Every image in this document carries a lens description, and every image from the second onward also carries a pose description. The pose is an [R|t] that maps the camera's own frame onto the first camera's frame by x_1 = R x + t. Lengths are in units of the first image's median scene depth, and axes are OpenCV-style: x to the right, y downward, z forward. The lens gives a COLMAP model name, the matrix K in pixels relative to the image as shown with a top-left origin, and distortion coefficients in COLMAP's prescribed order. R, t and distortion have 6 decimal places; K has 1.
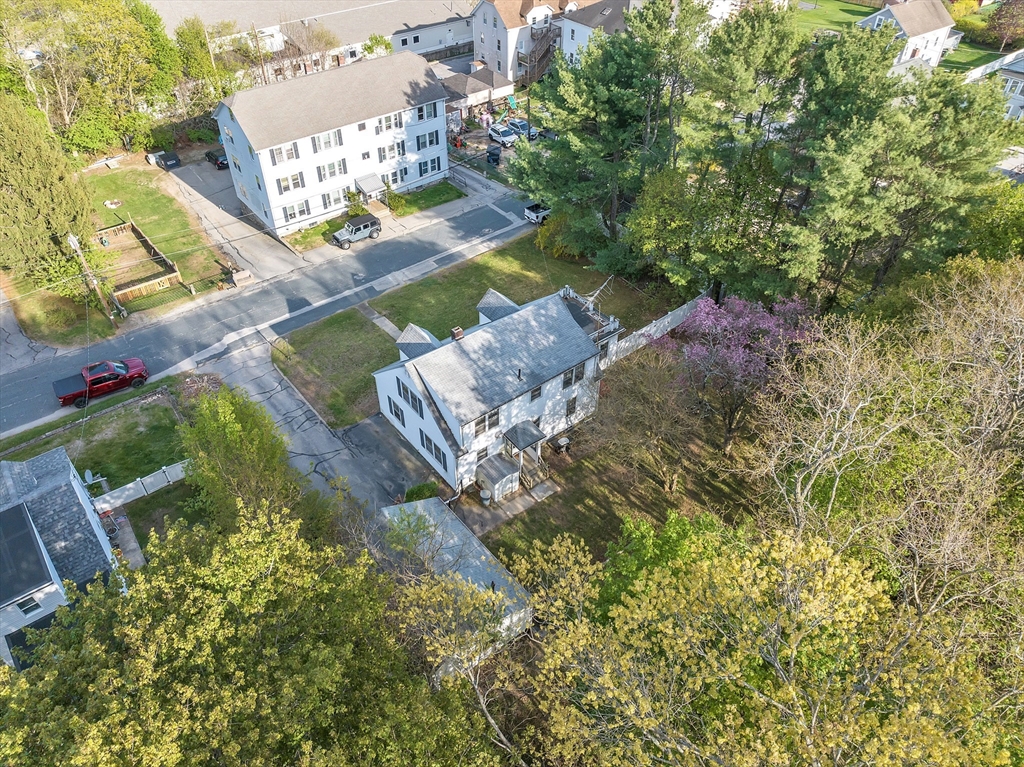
lens RADIAL K [[738.9, 0, 511.5], [0, 738.9, 384.2], [0, 0, 1]] dist [-0.029325, -0.000472]
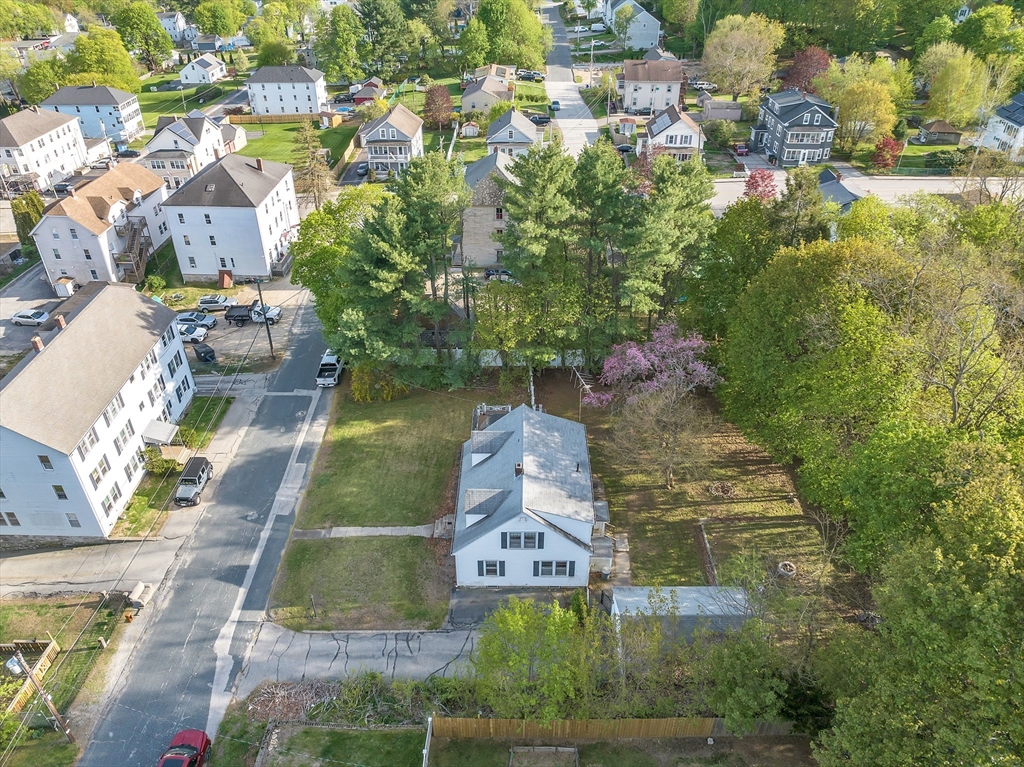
lens RADIAL K [[738.9, 0, 512.9], [0, 738.9, 383.4], [0, 0, 1]] dist [-0.029325, -0.000472]
pose [[0.623279, -0.442703, 0.644622, -0.494068], [0.519668, 0.850462, 0.081604, -0.182344], [-0.584353, 0.284128, 0.760133, 0.073043]]
